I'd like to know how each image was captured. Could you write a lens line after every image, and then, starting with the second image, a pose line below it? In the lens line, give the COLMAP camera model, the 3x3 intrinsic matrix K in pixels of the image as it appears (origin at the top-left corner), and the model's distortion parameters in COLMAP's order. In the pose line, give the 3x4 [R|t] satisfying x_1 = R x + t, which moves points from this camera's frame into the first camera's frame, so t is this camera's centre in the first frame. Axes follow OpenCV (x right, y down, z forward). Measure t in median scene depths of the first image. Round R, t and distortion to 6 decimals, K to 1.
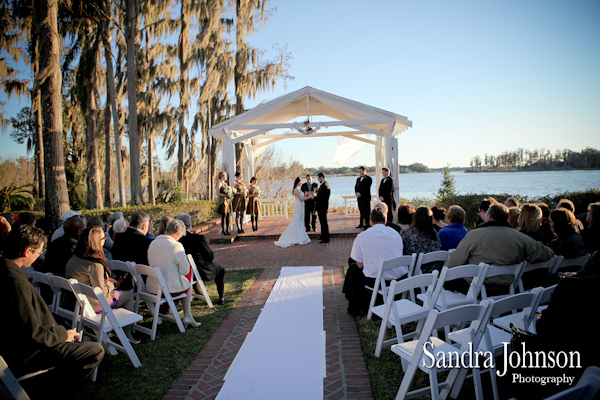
lens RADIAL K [[405.0, 0, 303.4], [0, 405.0, 198.1], [0, 0, 1]] dist [-0.097715, 0.063163]
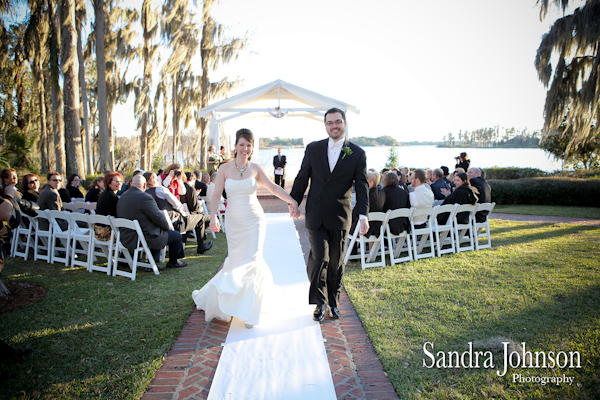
lens RADIAL K [[460.5, 0, 312.4], [0, 460.5, 199.8], [0, 0, 1]] dist [-0.043147, 0.002470]
pose [[0.992498, 0.013576, 0.121502, -0.023489], [-0.020699, 0.998127, 0.057561, 0.006584], [-0.120493, -0.059644, 0.990921, -0.208230]]
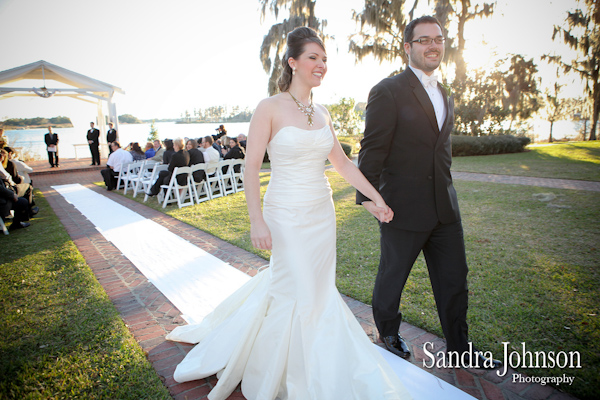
lens RADIAL K [[405.0, 0, 303.4], [0, 405.0, 198.1], [0, 0, 1]] dist [-0.097715, 0.063163]
pose [[0.772666, -0.103497, 0.626320, -0.080348], [0.027511, 0.991152, 0.129846, 0.012925], [-0.634217, -0.083096, 0.768677, -0.258245]]
